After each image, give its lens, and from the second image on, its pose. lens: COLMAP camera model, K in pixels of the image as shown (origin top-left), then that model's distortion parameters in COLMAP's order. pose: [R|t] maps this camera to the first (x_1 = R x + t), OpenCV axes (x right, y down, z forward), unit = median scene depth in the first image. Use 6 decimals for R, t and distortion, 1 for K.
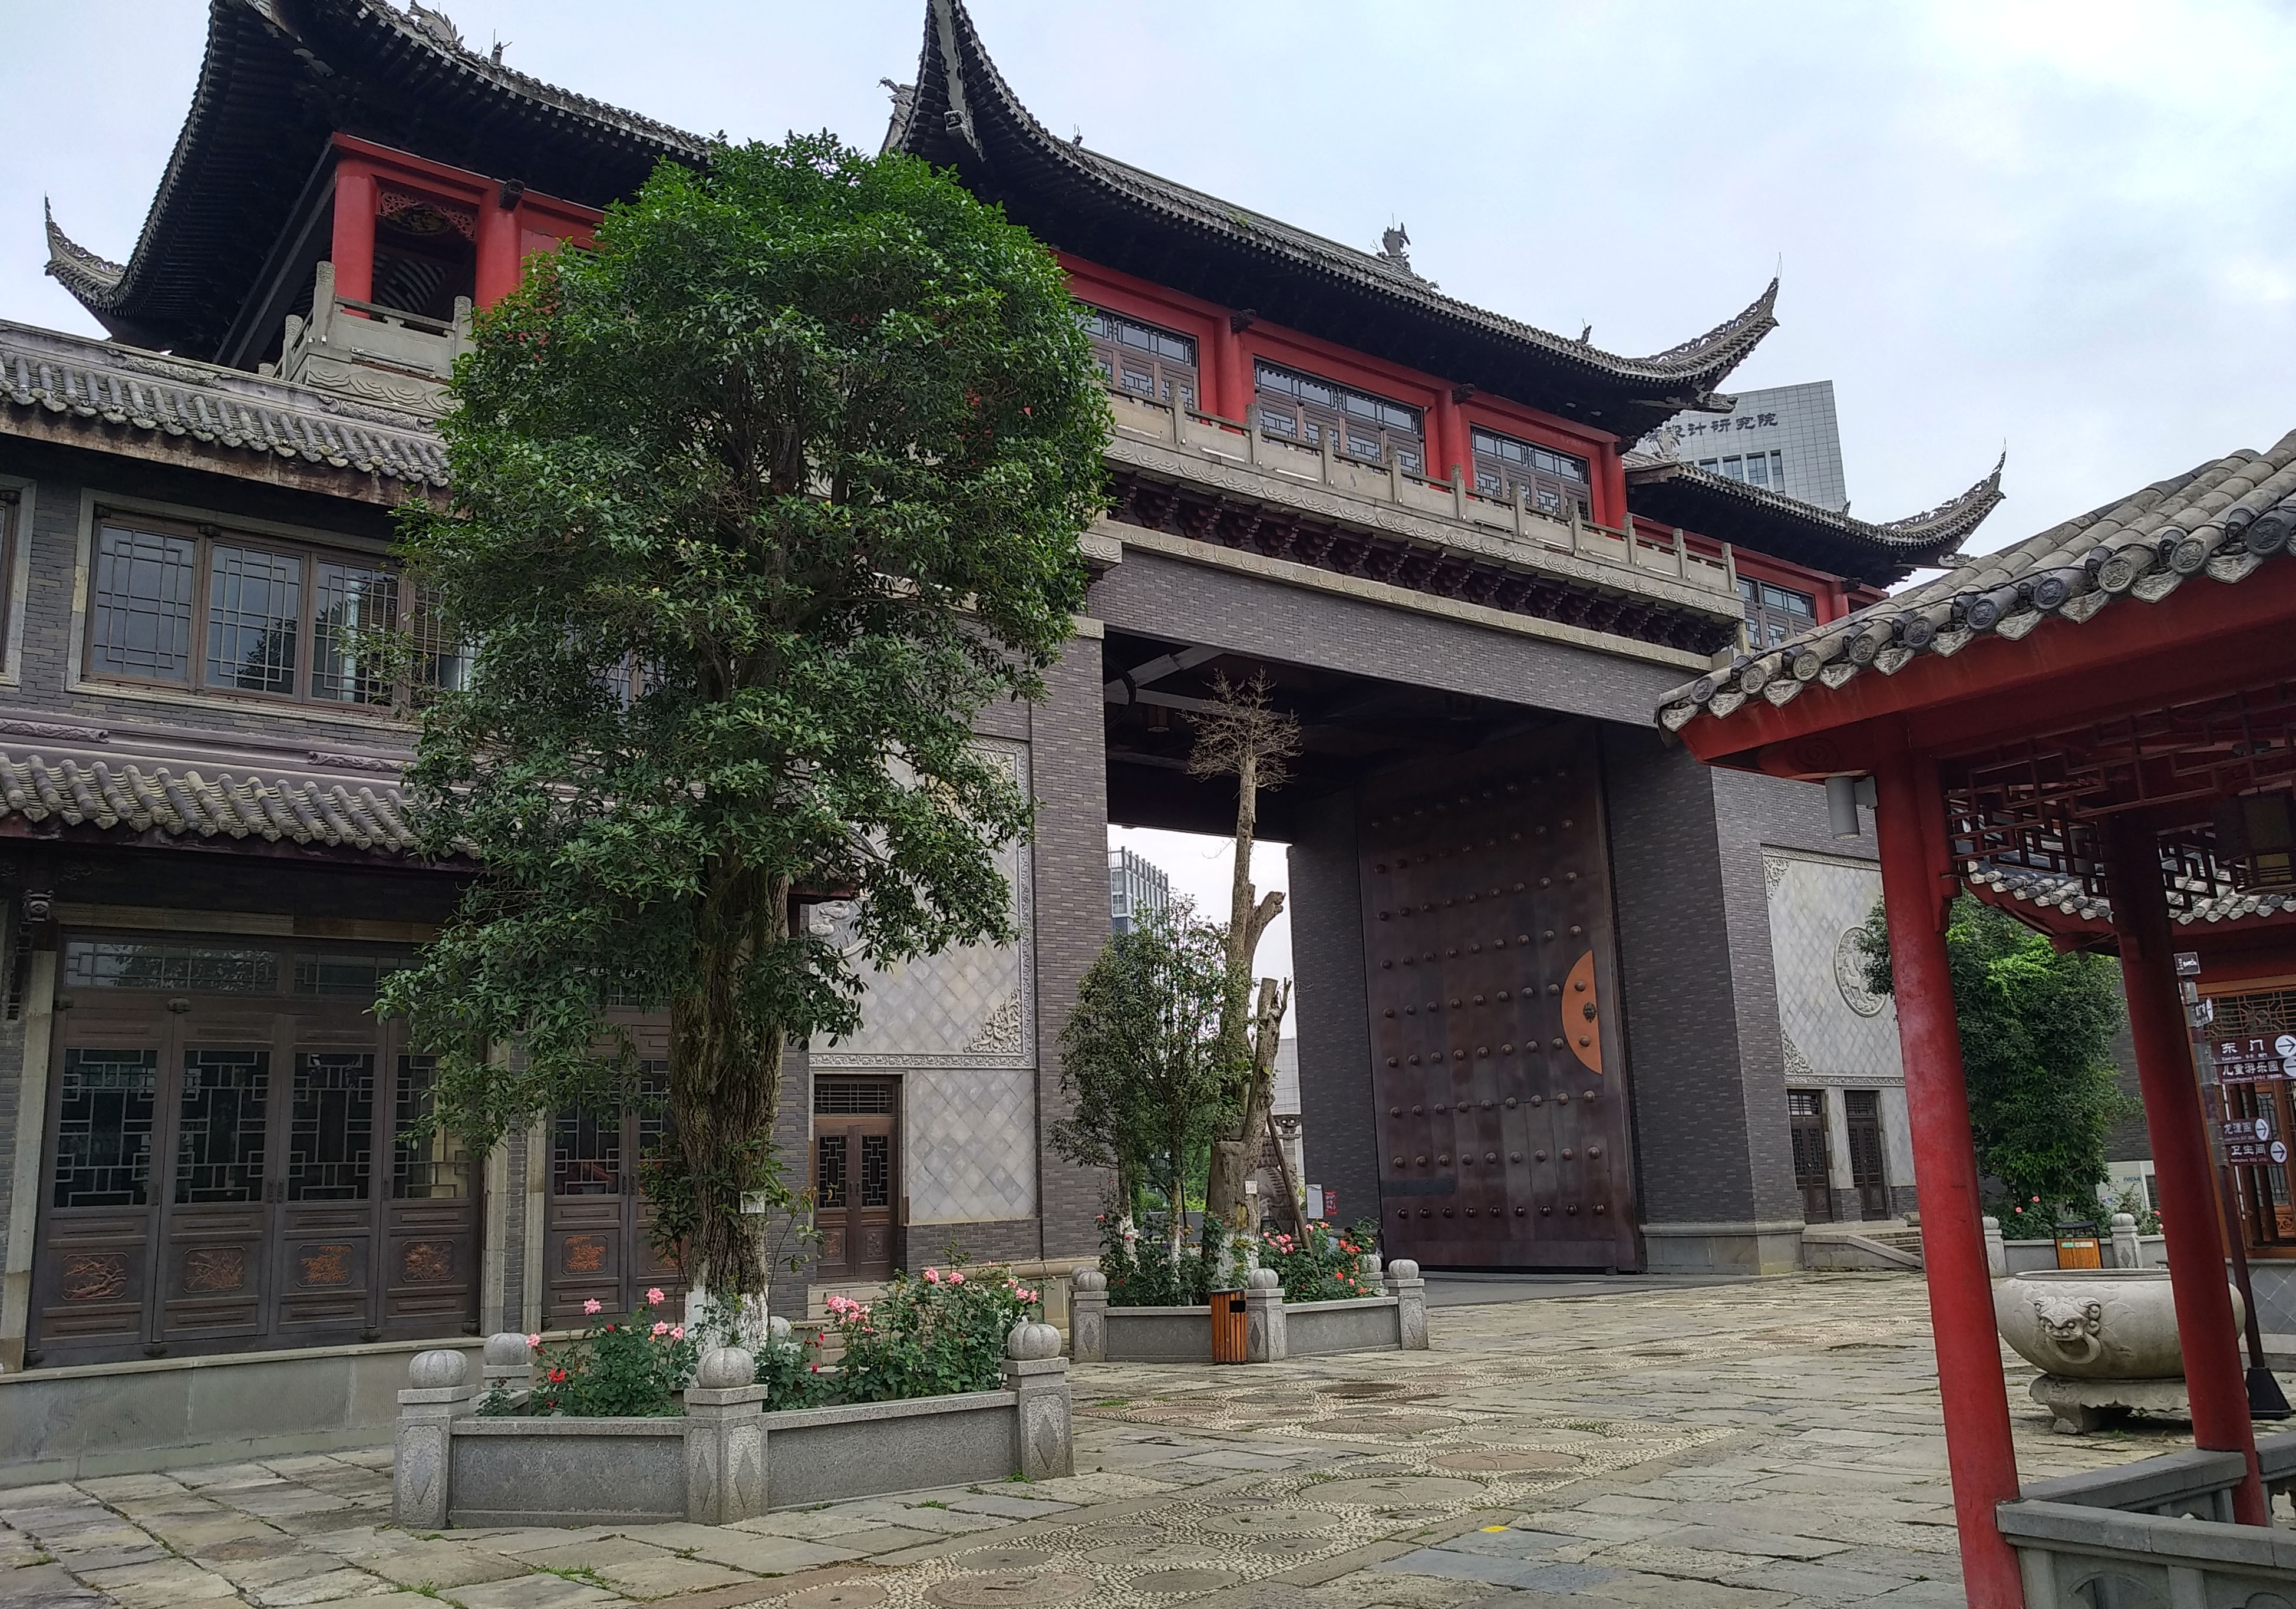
lens RADIAL K [[1865.4, 0, 1151.8], [0, 1865.4, 819.8], [0, 0, 1]] dist [-0.041772, 0.054640]
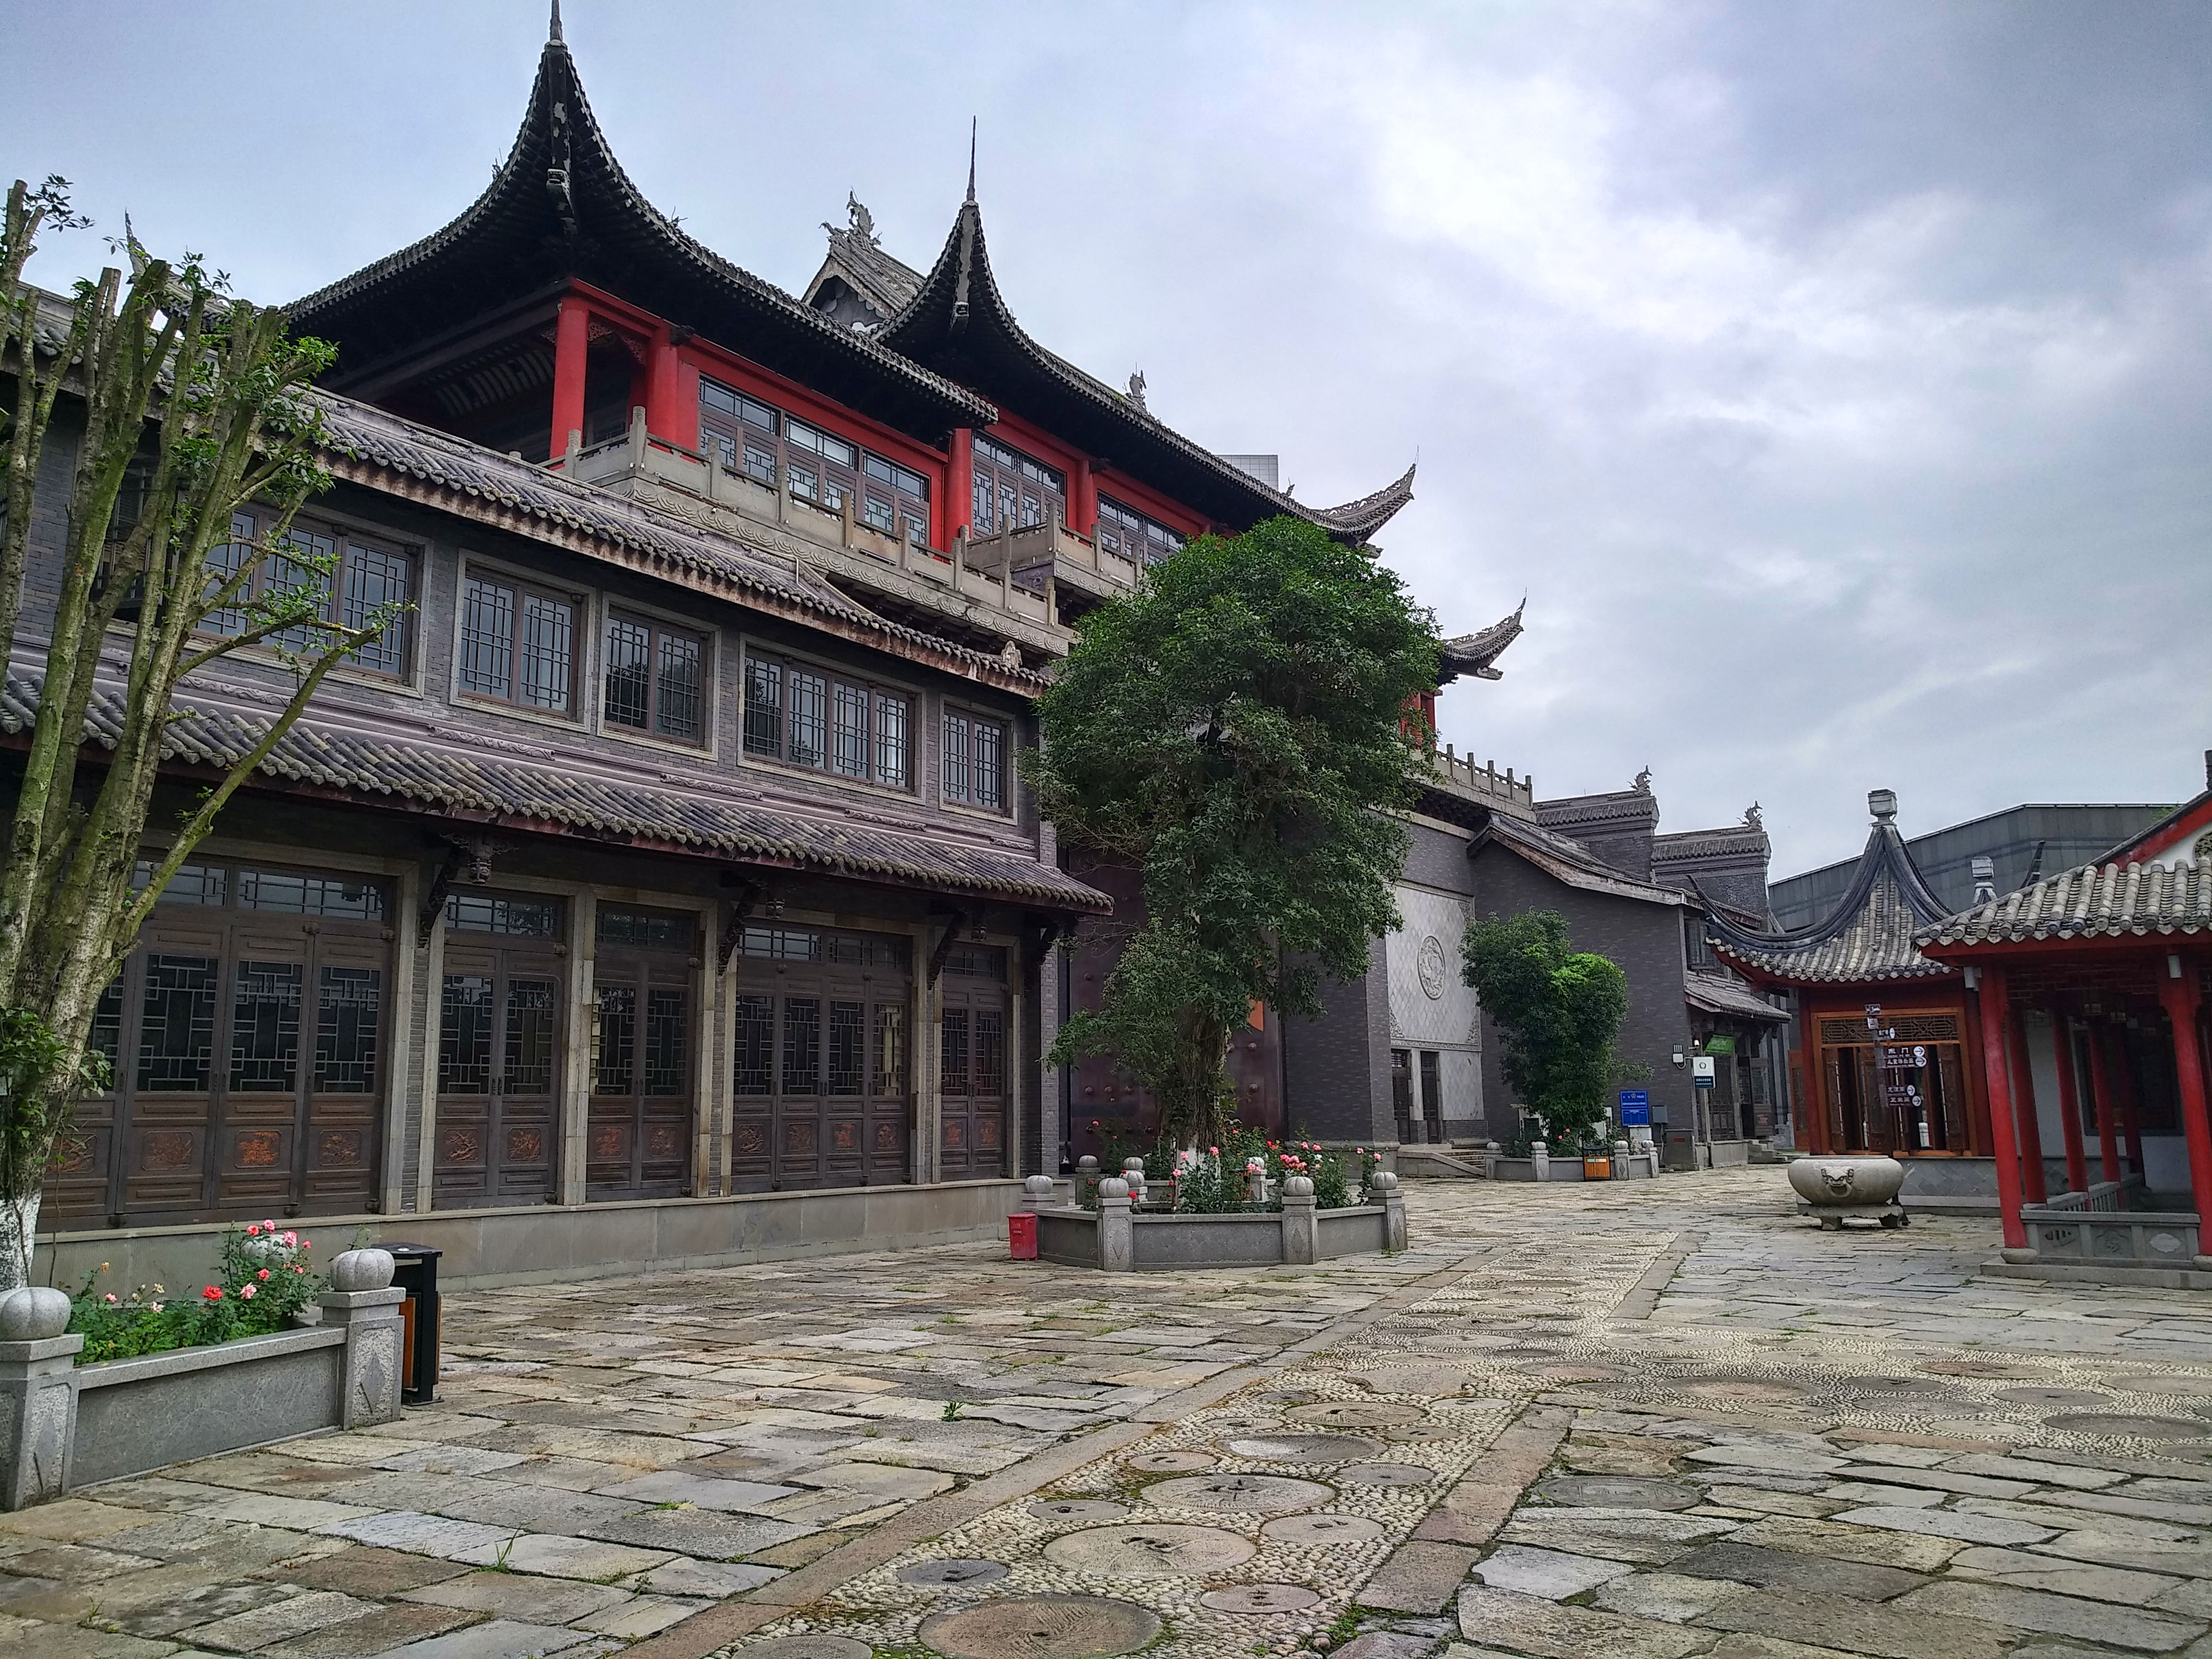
lens RADIAL K [[1727.7, 0, 1108.9], [0, 1727.7, 814.3], [0, 0, 1]] dist [-0.014337, 0.032037]
pose [[0.948473, 0.081153, 0.306290, -0.348240], [-0.088215, 0.996058, 0.009261, -0.033112], [-0.304331, -0.035803, 0.951893, -0.228133]]
